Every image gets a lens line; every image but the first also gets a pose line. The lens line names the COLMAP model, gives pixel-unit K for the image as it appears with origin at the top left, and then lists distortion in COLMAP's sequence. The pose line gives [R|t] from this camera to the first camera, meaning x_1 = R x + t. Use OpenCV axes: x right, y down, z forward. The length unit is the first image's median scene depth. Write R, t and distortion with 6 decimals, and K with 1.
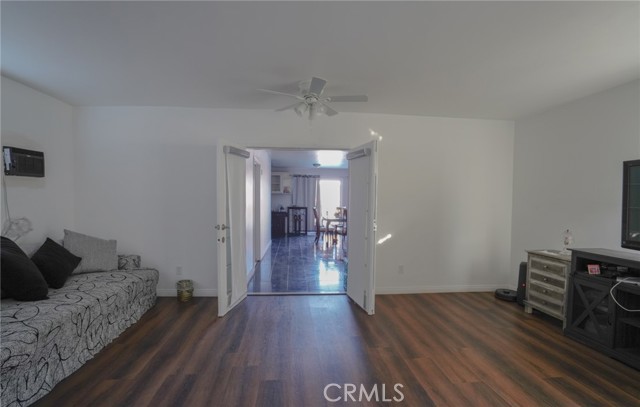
lens RADIAL K [[285.8, 0, 321.0], [0, 285.8, 204.8], [0, 0, 1]] dist [-0.002107, -0.000159]
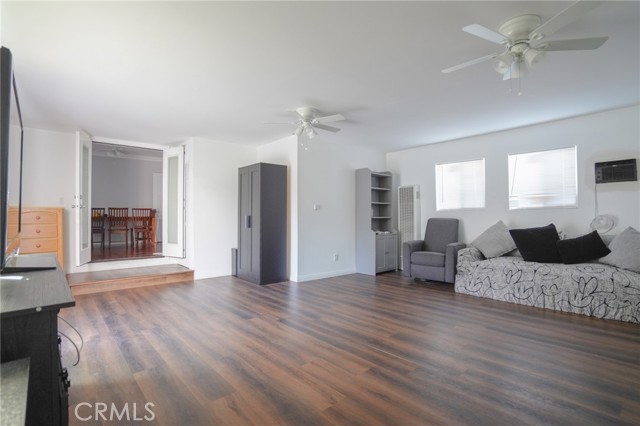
lens RADIAL K [[294.7, 0, 320.9], [0, 294.7, 216.4], [0, 0, 1]] dist [-0.023501, 0.000513]
pose [[-0.793256, -0.014942, -0.608705, 0.785971], [-0.019265, 0.999814, 0.000564, 0.077816], [0.608584, 0.012174, -0.793396, 1.293809]]
